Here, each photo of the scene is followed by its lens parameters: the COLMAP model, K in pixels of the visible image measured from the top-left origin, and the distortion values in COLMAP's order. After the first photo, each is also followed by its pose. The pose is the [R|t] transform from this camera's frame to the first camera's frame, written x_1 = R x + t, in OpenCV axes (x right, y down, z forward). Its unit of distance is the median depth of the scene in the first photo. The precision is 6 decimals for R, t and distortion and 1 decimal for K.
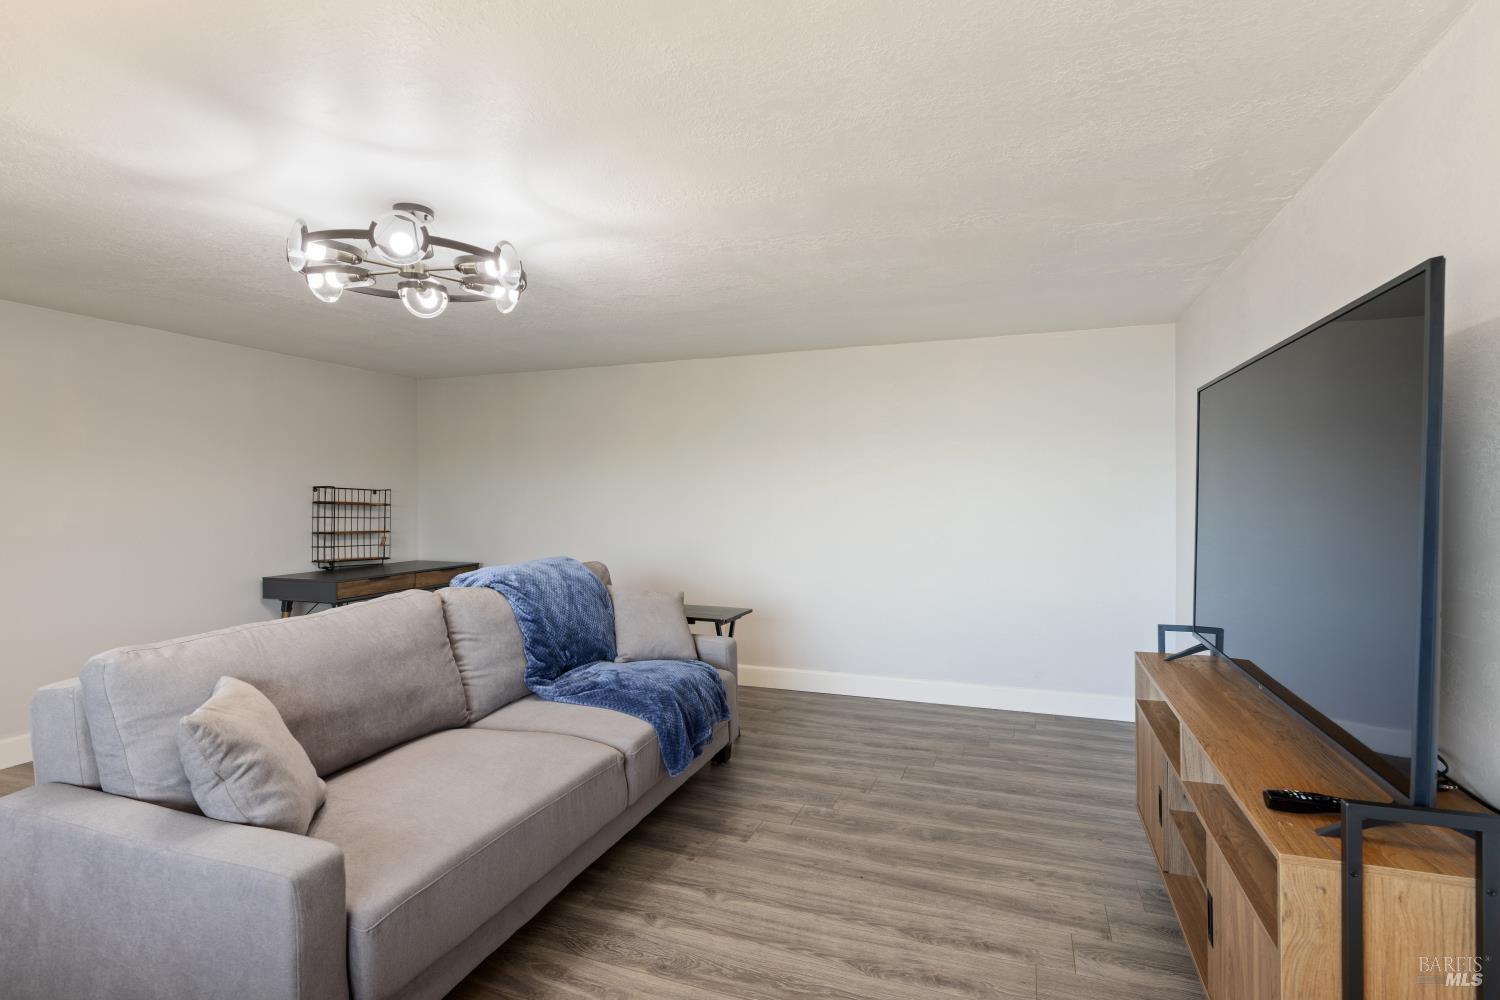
lens RADIAL K [[720.7, 0, 753.1], [0, 720.7, 498.3], [0, 0, 1]] dist [-0.000734, 0.000092]
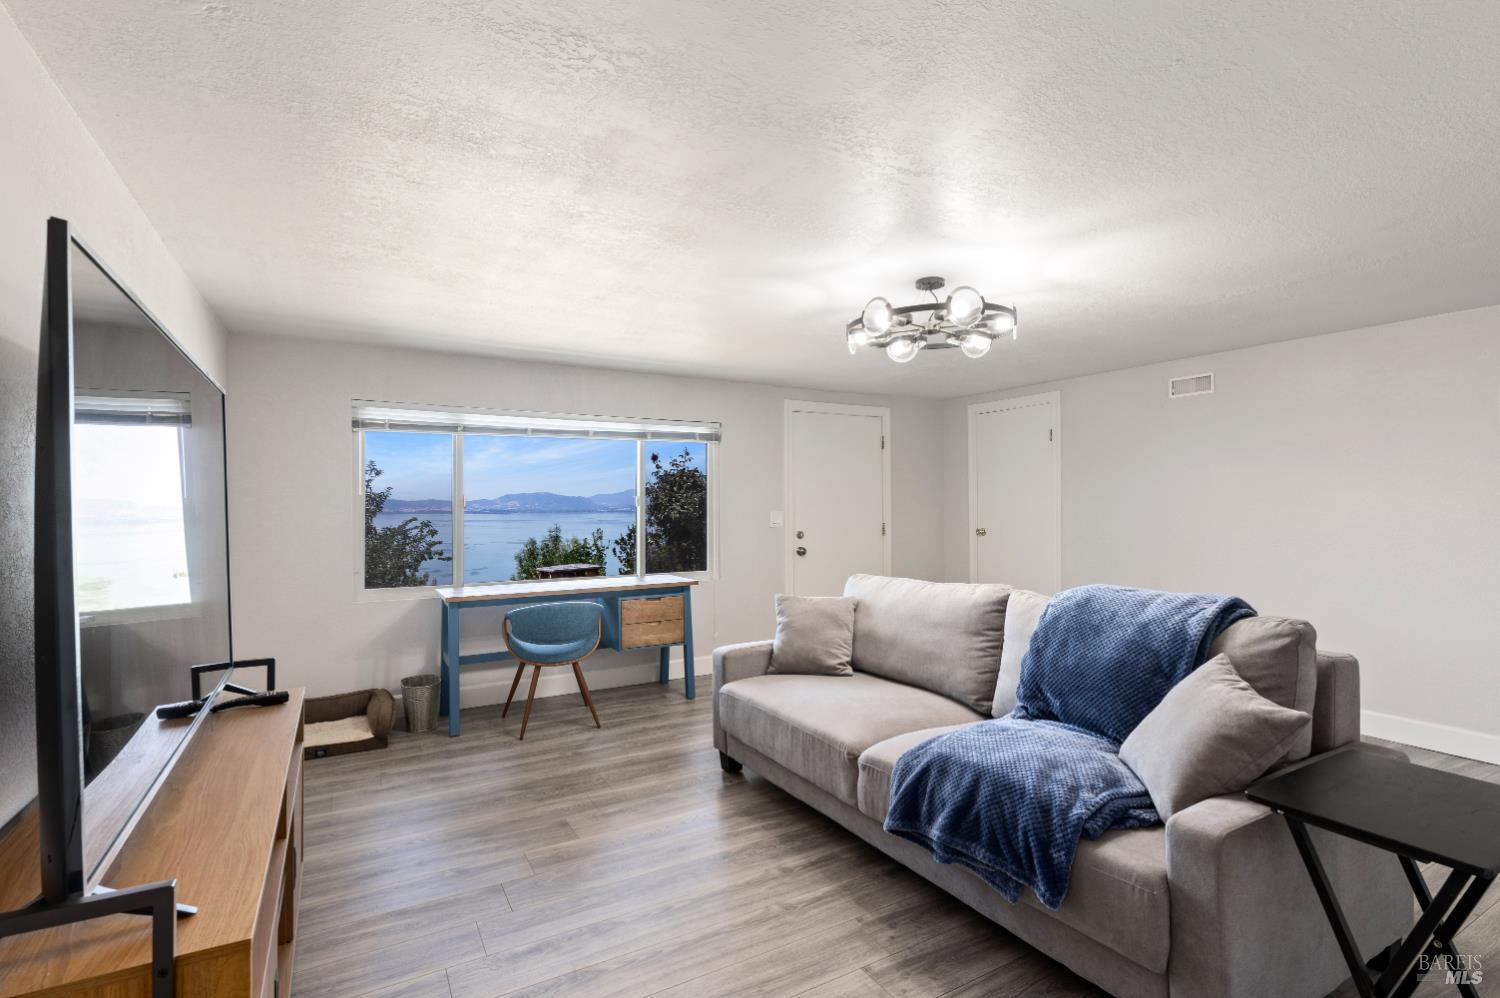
lens RADIAL K [[720.7, 0, 751.0], [0, 720.7, 503.1], [0, 0, 1]] dist [-0.000734, 0.000092]
pose [[-0.649032, 0.001094, -0.760760, 0.641144], [0.002297, 0.999997, -0.000522, 0.001341], [0.760758, -0.002086, -0.649033, 1.431672]]
